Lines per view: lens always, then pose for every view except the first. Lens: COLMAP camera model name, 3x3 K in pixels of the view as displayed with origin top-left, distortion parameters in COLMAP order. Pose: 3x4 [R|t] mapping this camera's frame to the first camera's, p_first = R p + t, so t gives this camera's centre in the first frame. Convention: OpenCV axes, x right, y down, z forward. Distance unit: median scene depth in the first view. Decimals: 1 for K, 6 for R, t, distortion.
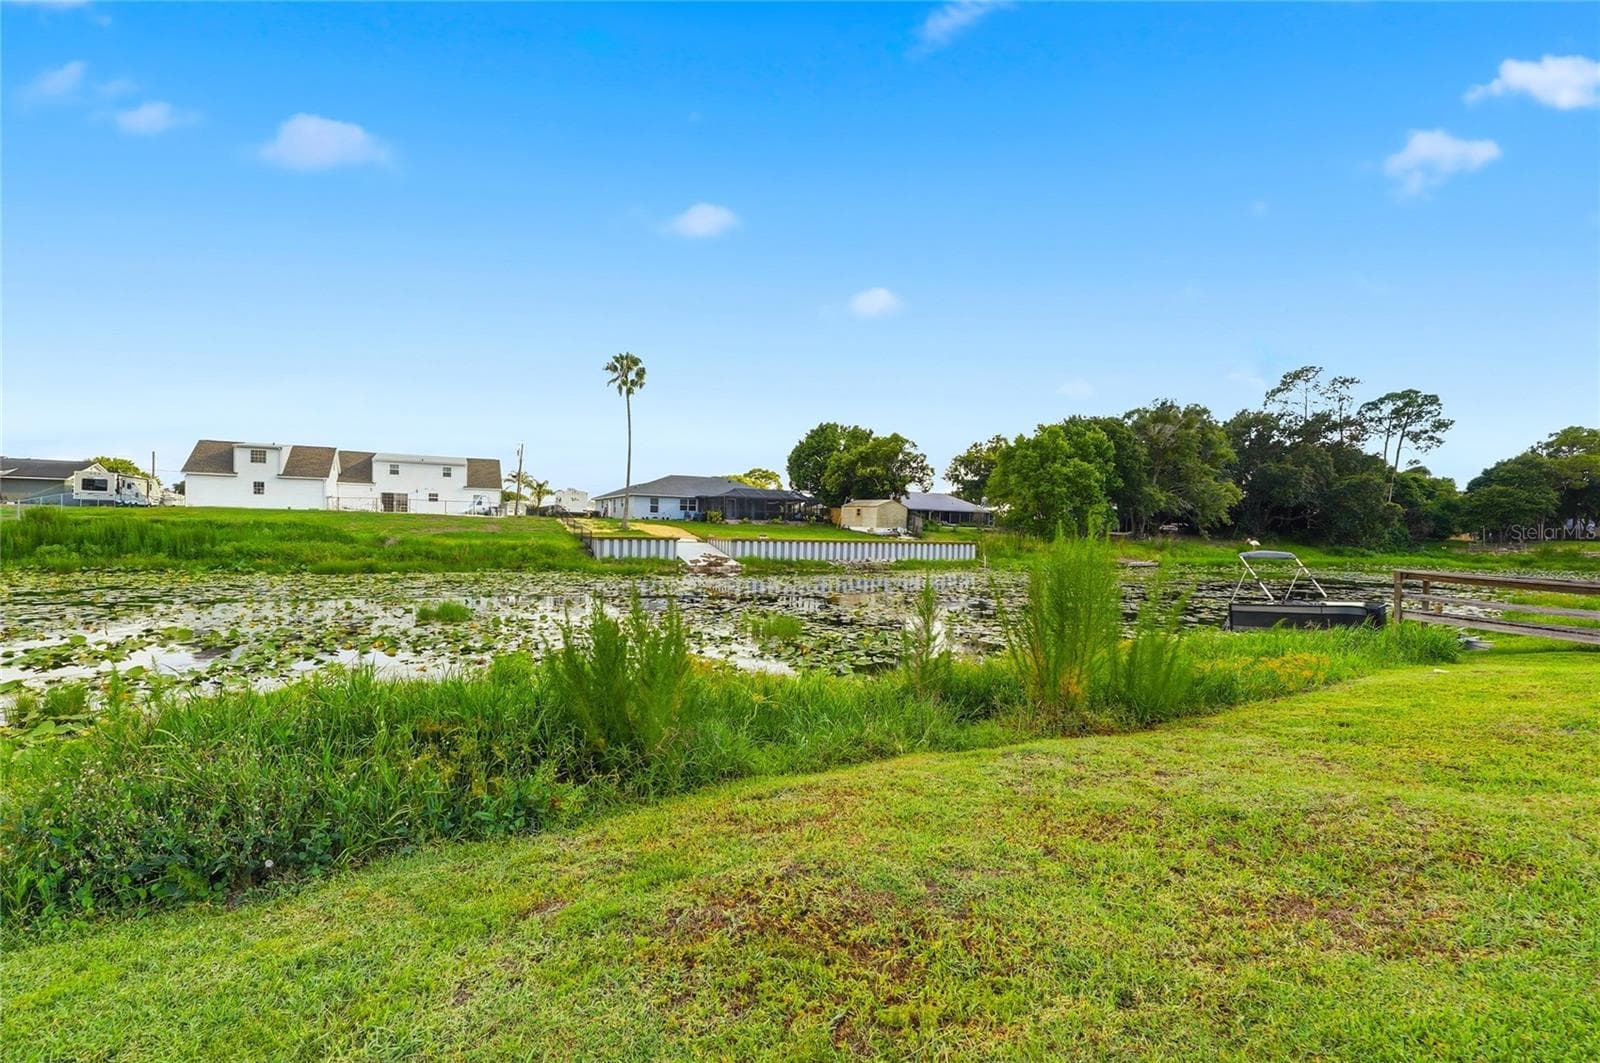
lens RADIAL K [[698.0, 0, 800.0], [0, 698.0, 531.5], [0, 0, 1]] dist [-0.002406, -0.000368]
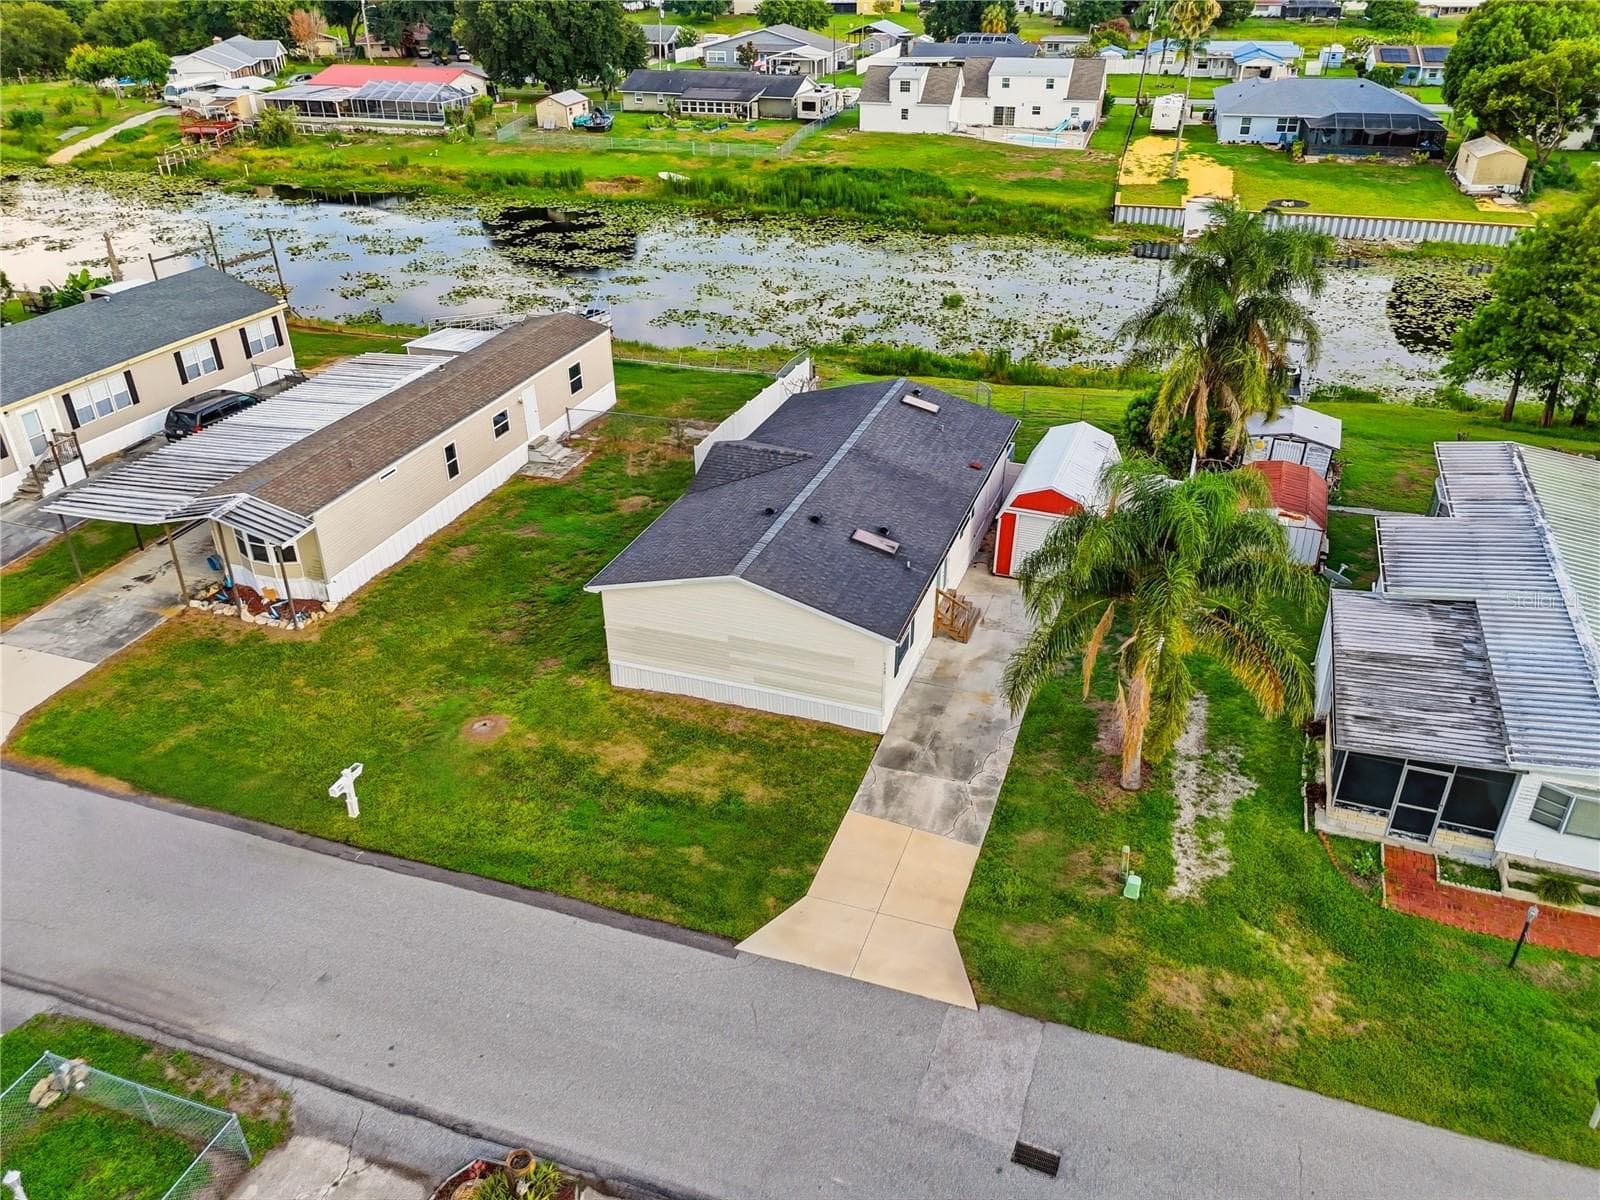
lens RADIAL K [[1178.4, 0, 807.5], [0, 1178.4, 597.6], [0, 0, 1]] dist [0.081172, -0.084487]
pose [[0.730866, 0.315398, -0.605276, 0.564617], [0.018241, 0.877481, 0.479265, -0.281093], [0.682277, -0.361319, 0.635568, -0.673646]]
